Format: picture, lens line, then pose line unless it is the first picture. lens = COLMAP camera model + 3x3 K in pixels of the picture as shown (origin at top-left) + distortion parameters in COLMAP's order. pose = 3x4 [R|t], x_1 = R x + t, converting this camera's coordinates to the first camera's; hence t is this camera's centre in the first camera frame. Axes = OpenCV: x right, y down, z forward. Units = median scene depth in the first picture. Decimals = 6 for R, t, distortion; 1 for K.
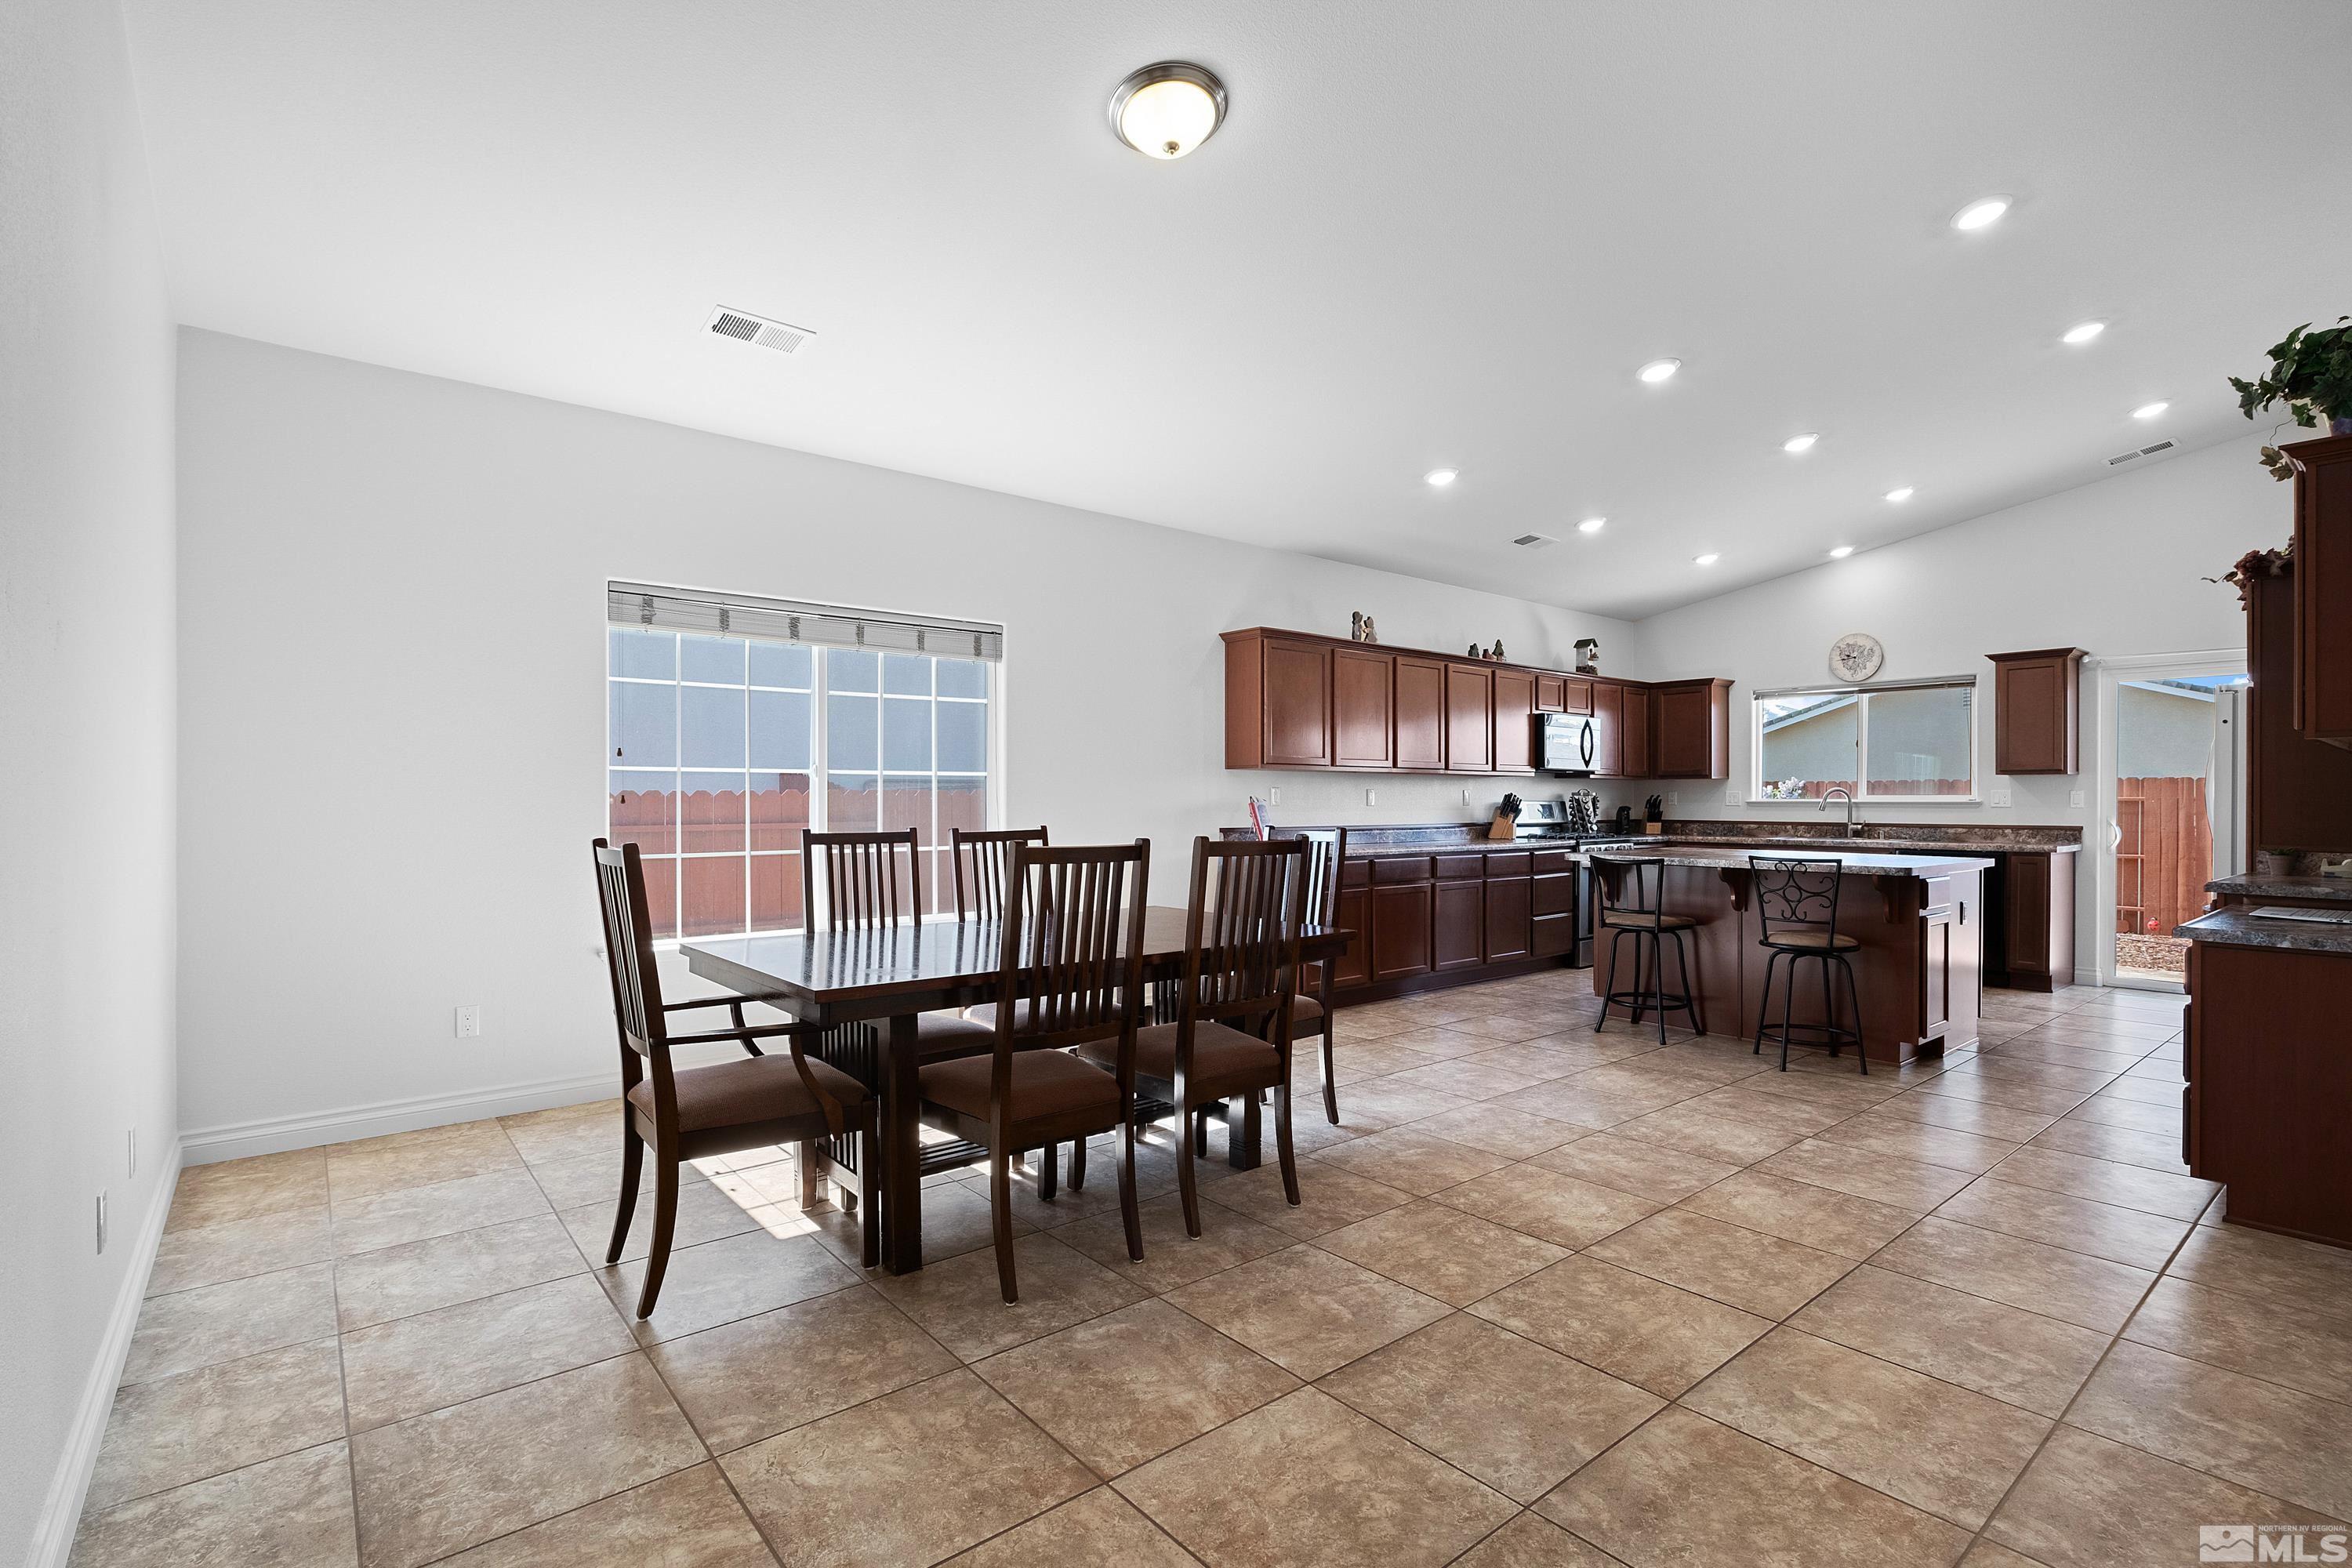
lens RADIAL K [[1107.0, 0, 1174.3], [0, 1107.0, 801.6], [0, 0, 1]] dist [-0.002300, -0.001536]
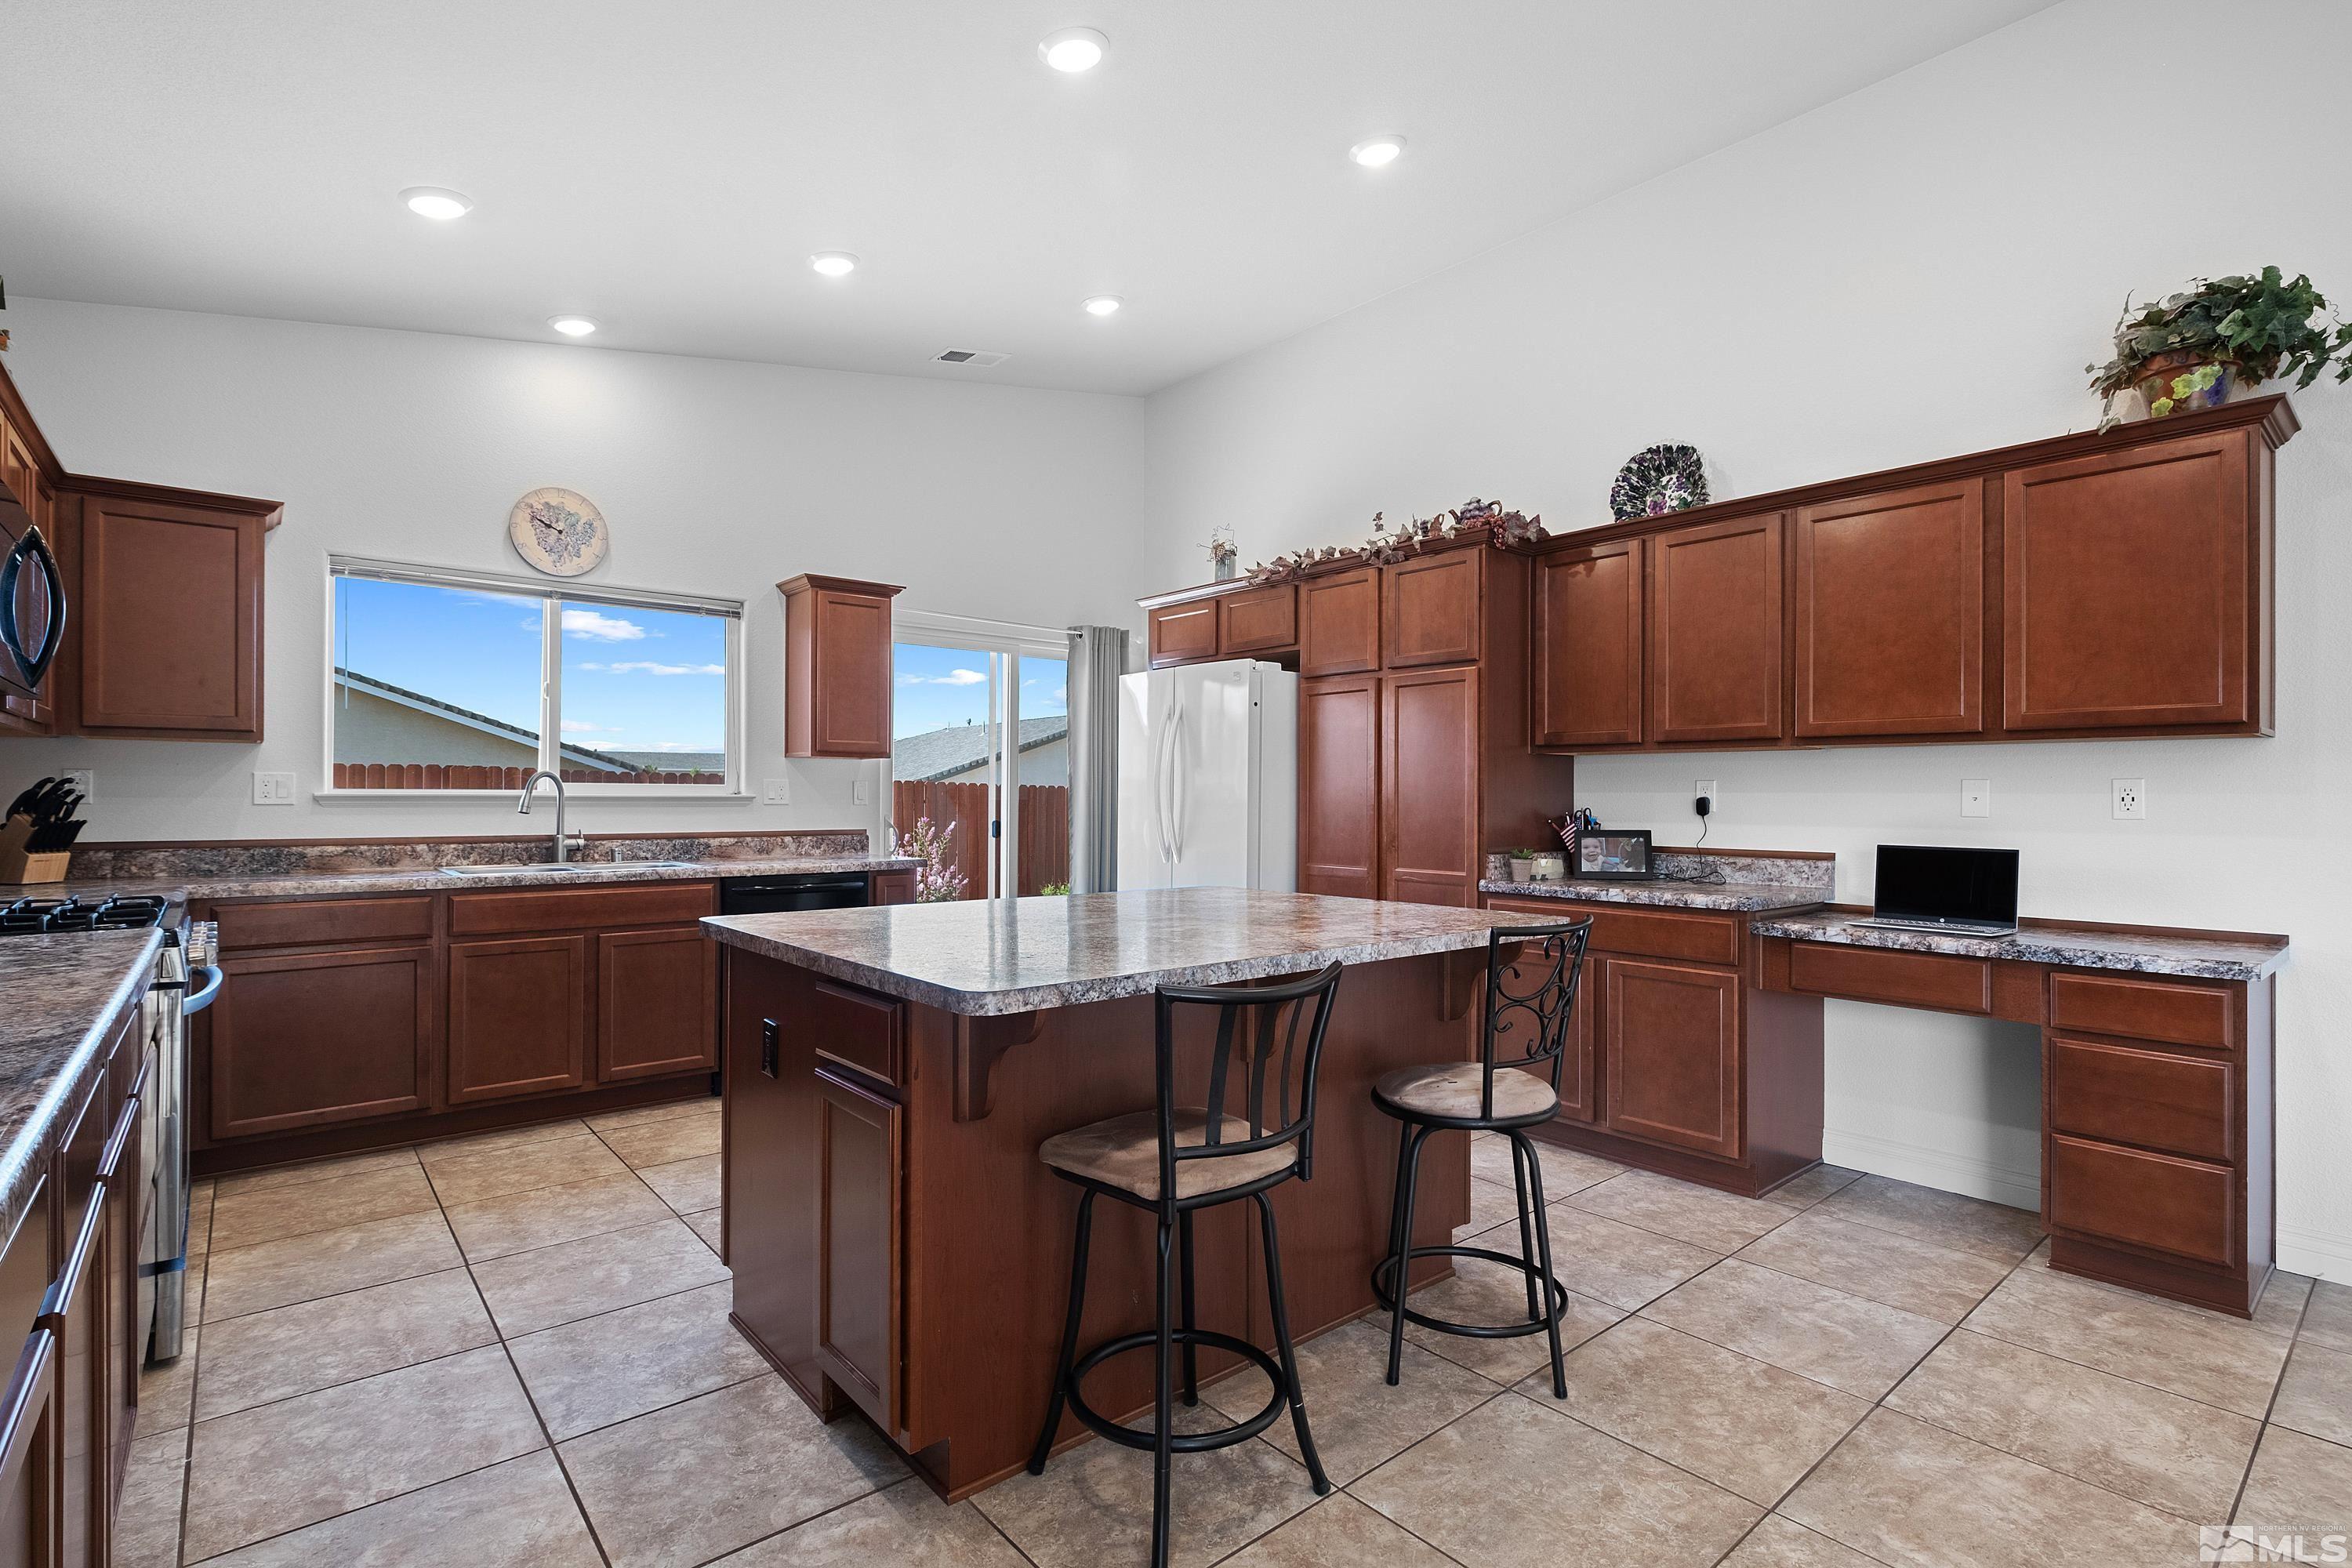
lens RADIAL K [[1107.0, 0, 1197.7], [0, 1107.0, 796.6], [0, 0, 1]] dist [-0.002300, -0.001536]
pose [[-0.020992, -0.001449, 0.999779, 0.064241], [-0.000435, 0.999999, 0.001440, -0.000646], [-0.999780, -0.000405, -0.020993, 0.718157]]
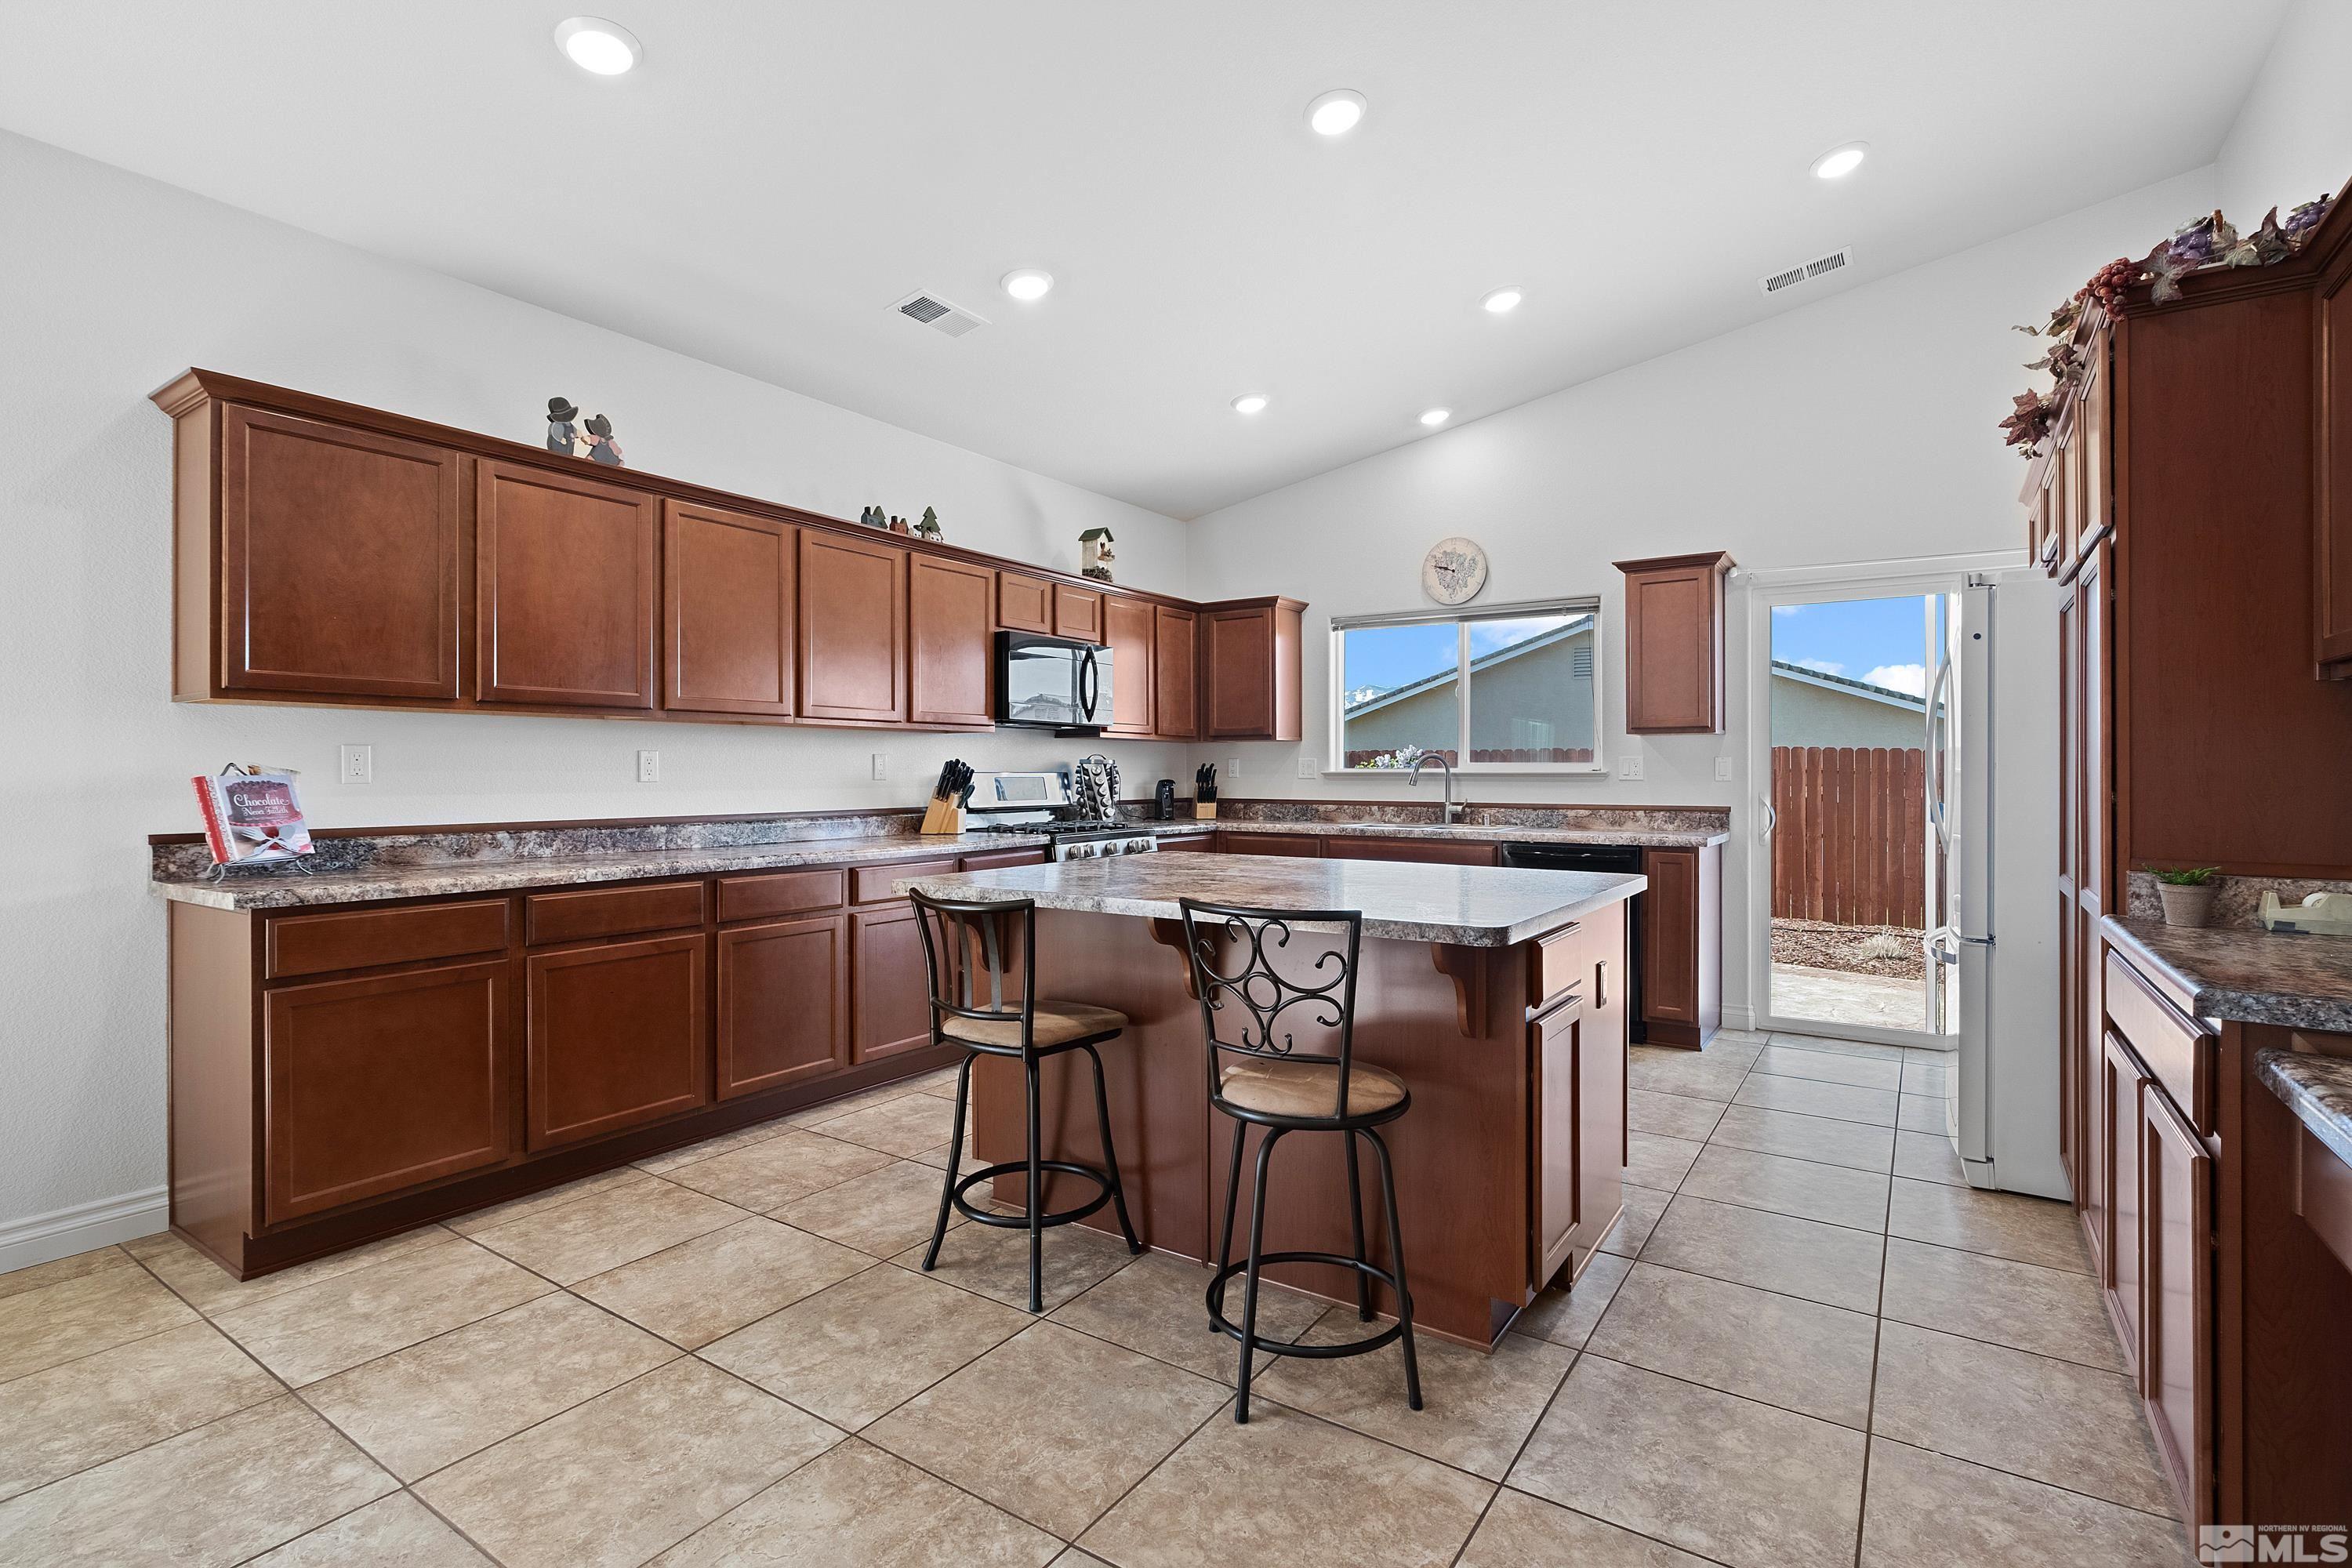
lens RADIAL K [[1107.0, 0, 1205.7], [0, 1107.0, 767.3], [0, 0, 1]] dist [-0.002300, -0.001536]
pose [[0.954823, -0.000342, 0.297176, 0.256884], [0.001909, 0.999986, -0.004981, -0.000096], [-0.297171, 0.005324, 0.954810, 0.375358]]
